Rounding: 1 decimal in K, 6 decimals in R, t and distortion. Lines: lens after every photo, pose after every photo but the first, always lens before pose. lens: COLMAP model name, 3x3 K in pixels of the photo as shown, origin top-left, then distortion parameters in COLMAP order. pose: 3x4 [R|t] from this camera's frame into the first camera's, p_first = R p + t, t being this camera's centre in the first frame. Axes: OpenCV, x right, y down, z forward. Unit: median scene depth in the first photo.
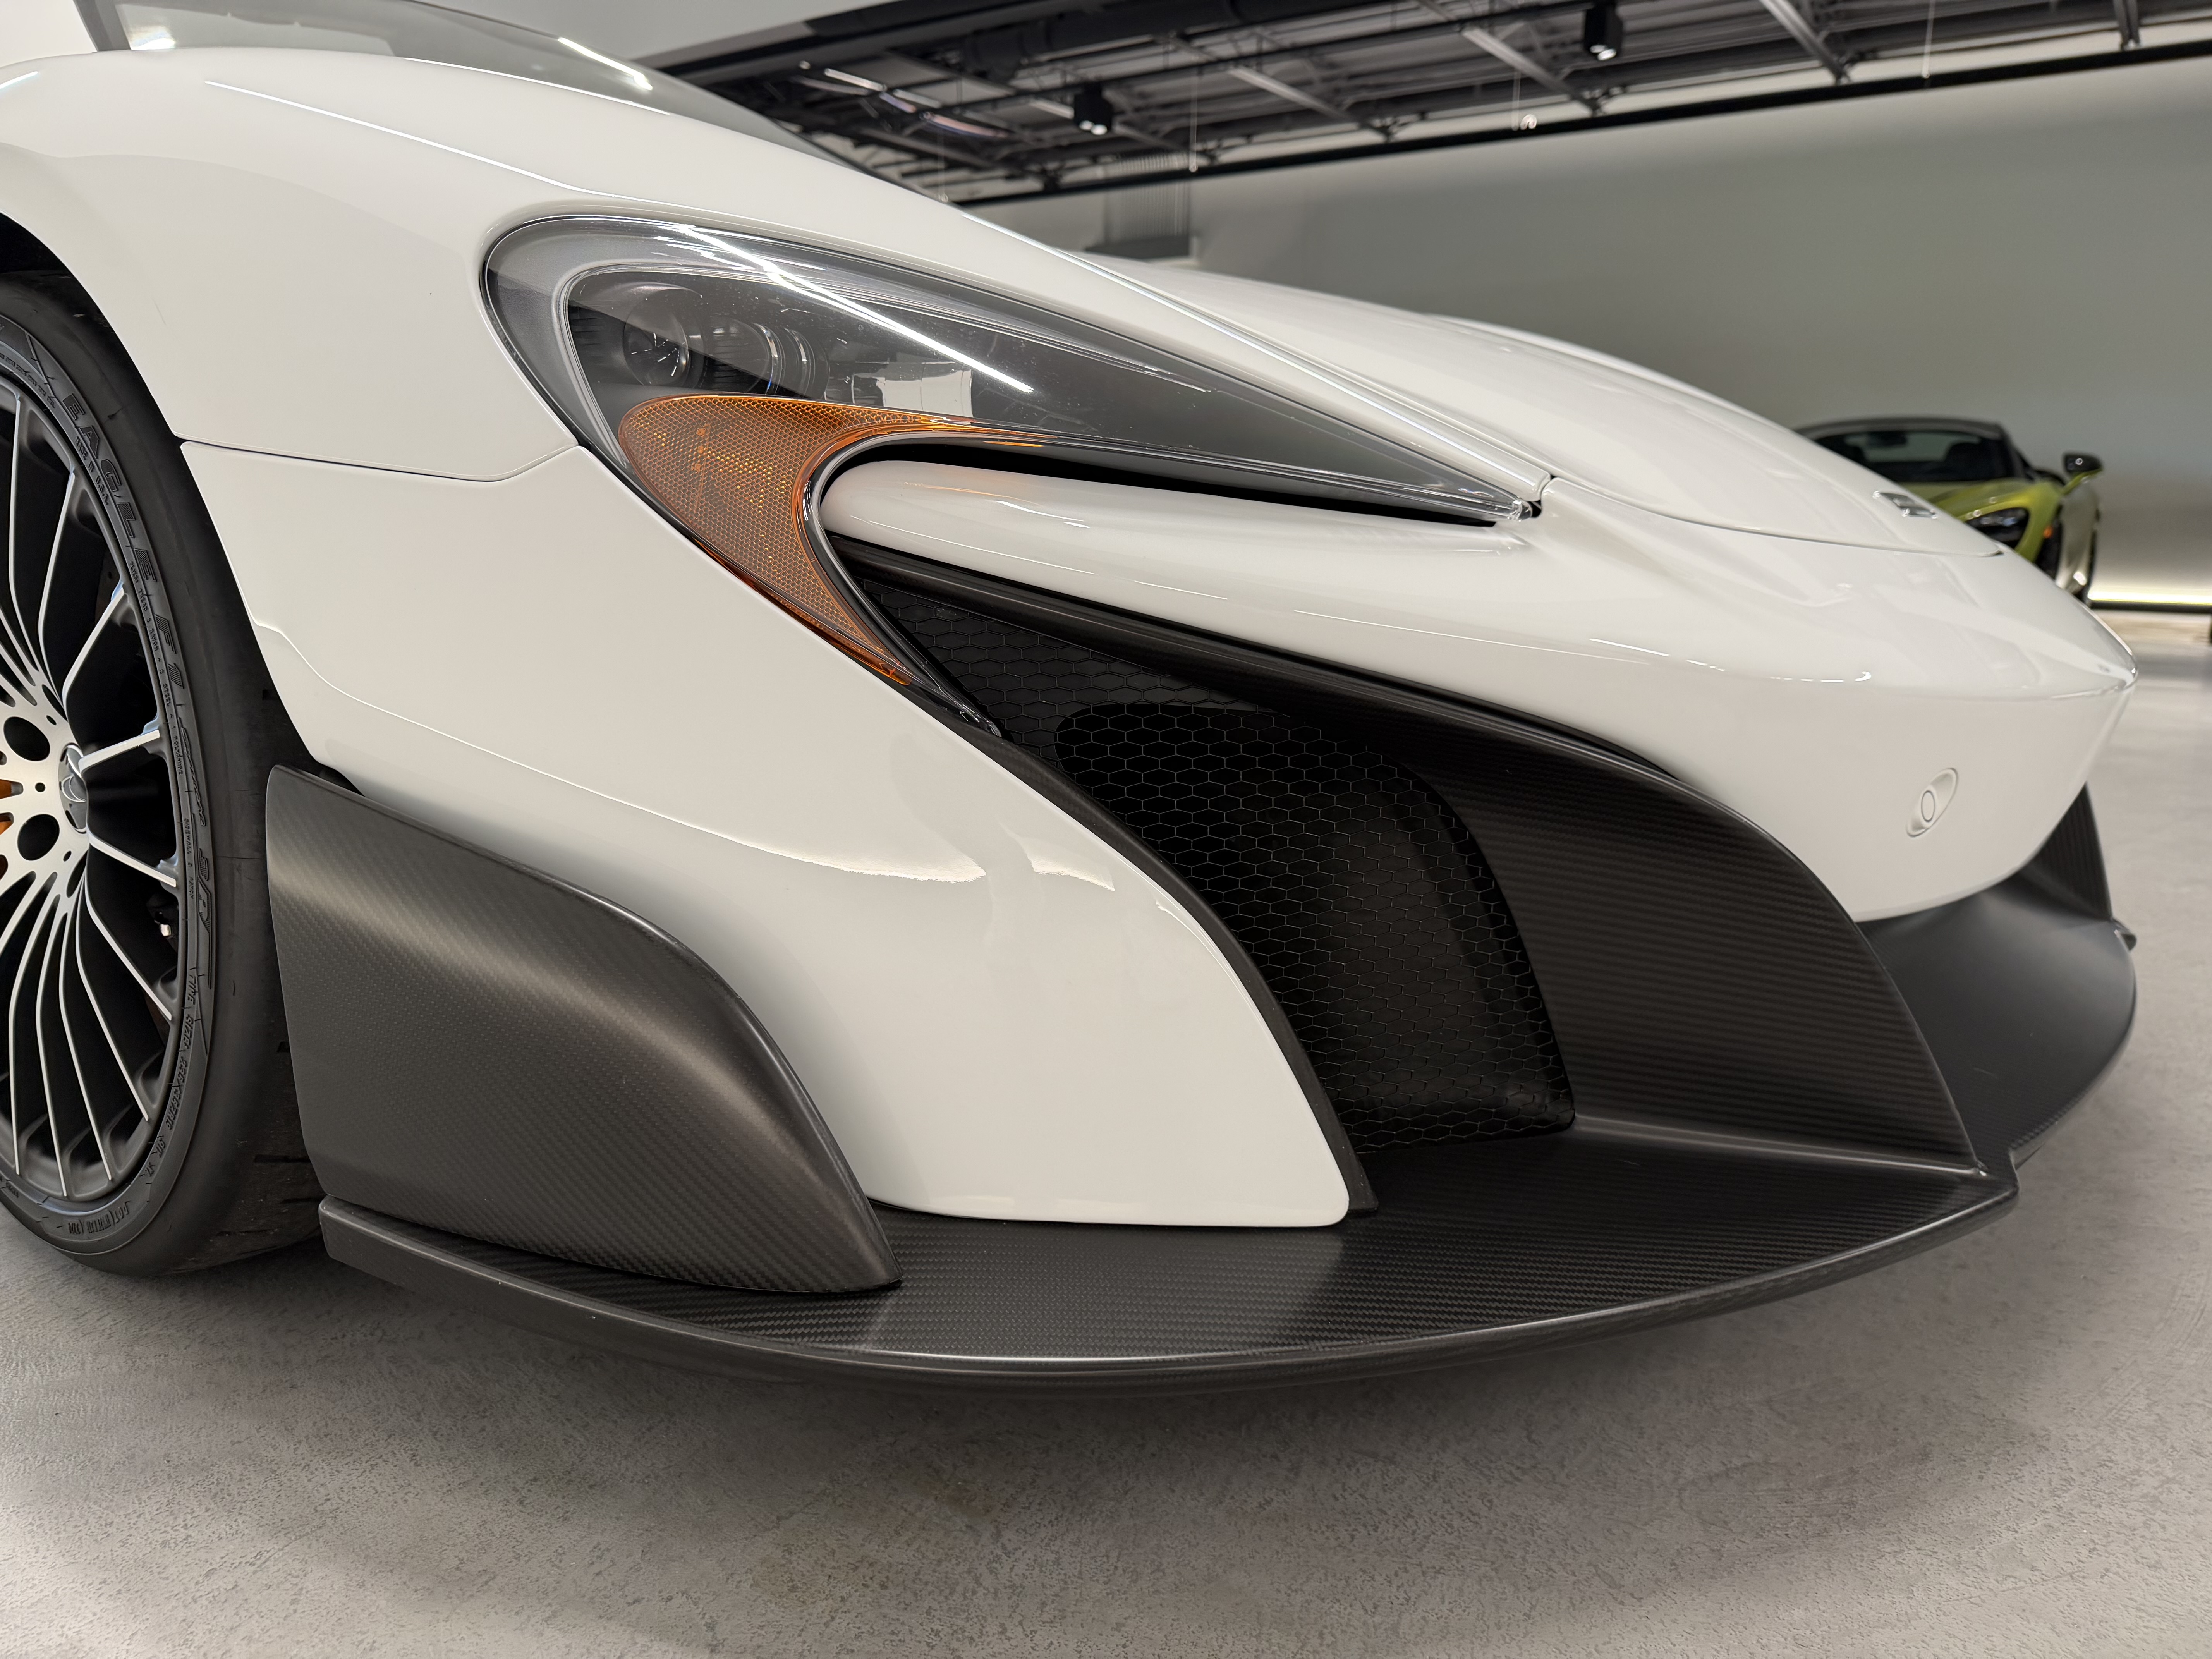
lens RADIAL K [[1561.4, 0, 1097.6], [0, 1561.4, 826.1], [0, 0, 1]] dist [0.047278, -0.059621]
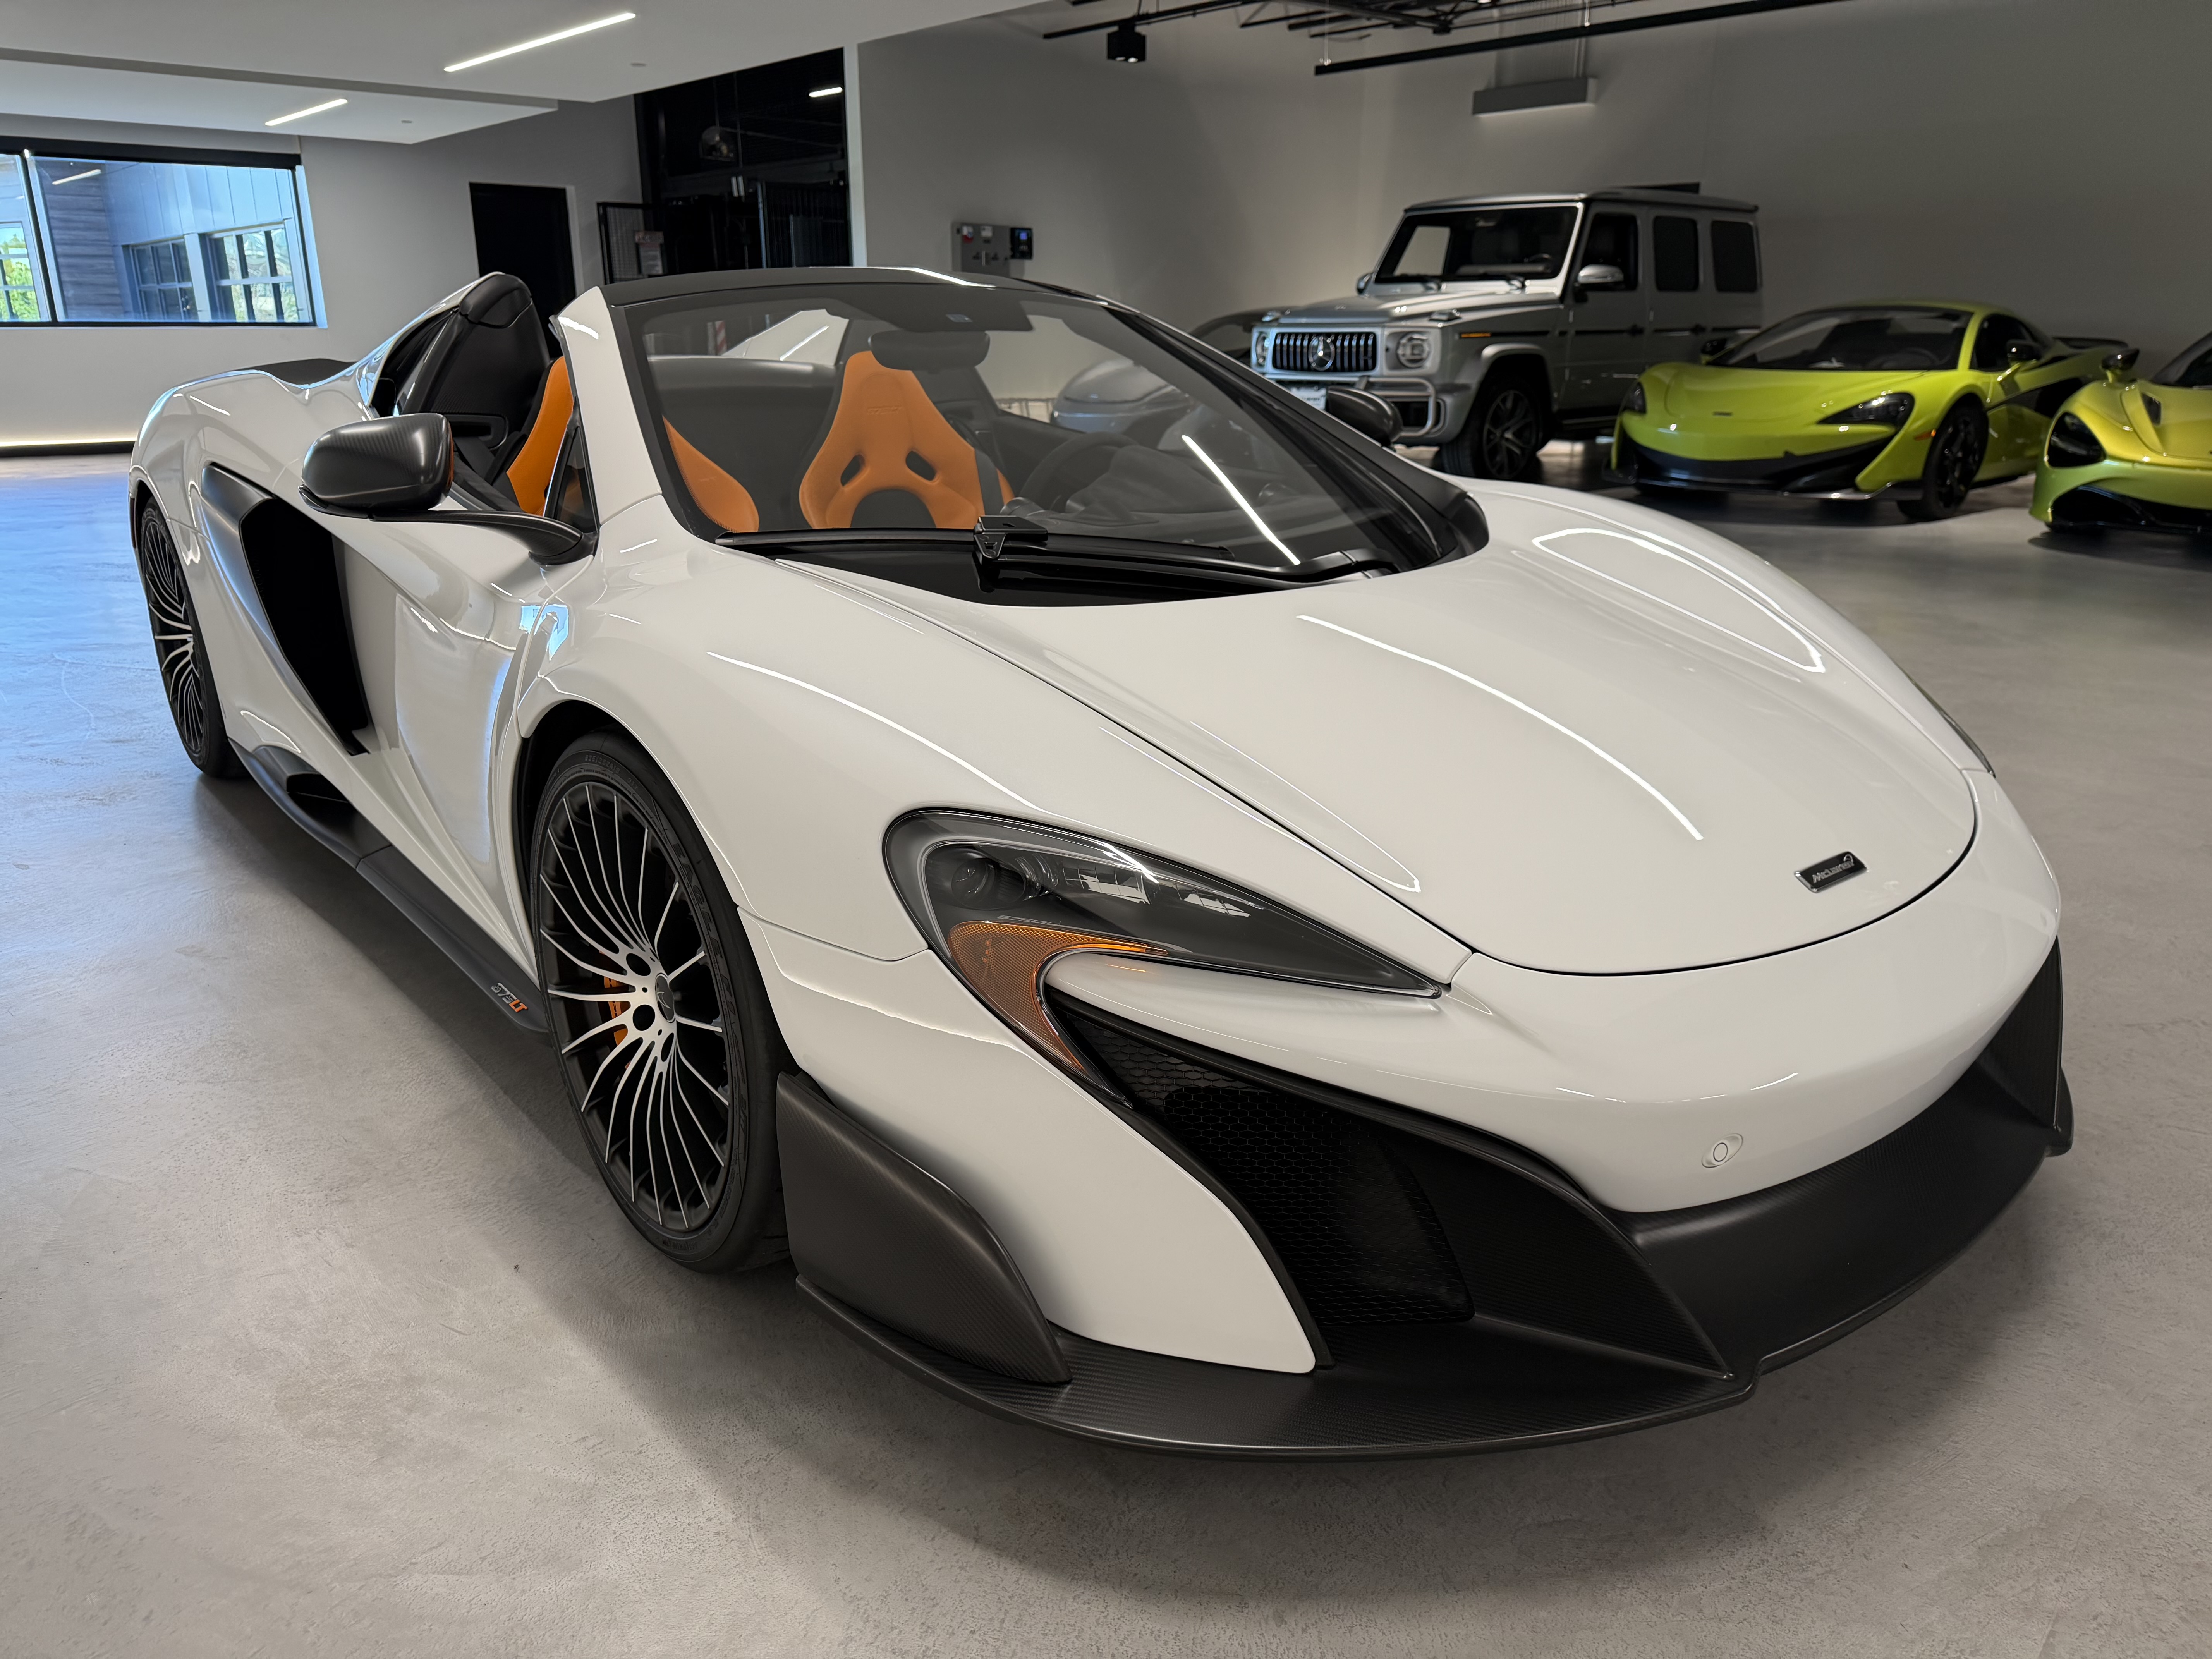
lens RADIAL K [[1544.4, 0, 1101.8], [0, 1544.4, 816.1], [0, 0, 1]] dist [0.062839, -0.079260]
pose [[0.972364, 0.053939, -0.227153, 0.279974], [-0.029732, 0.993633, 0.108672, -0.551403], [0.231568, -0.098915, 0.967777, -0.718515]]
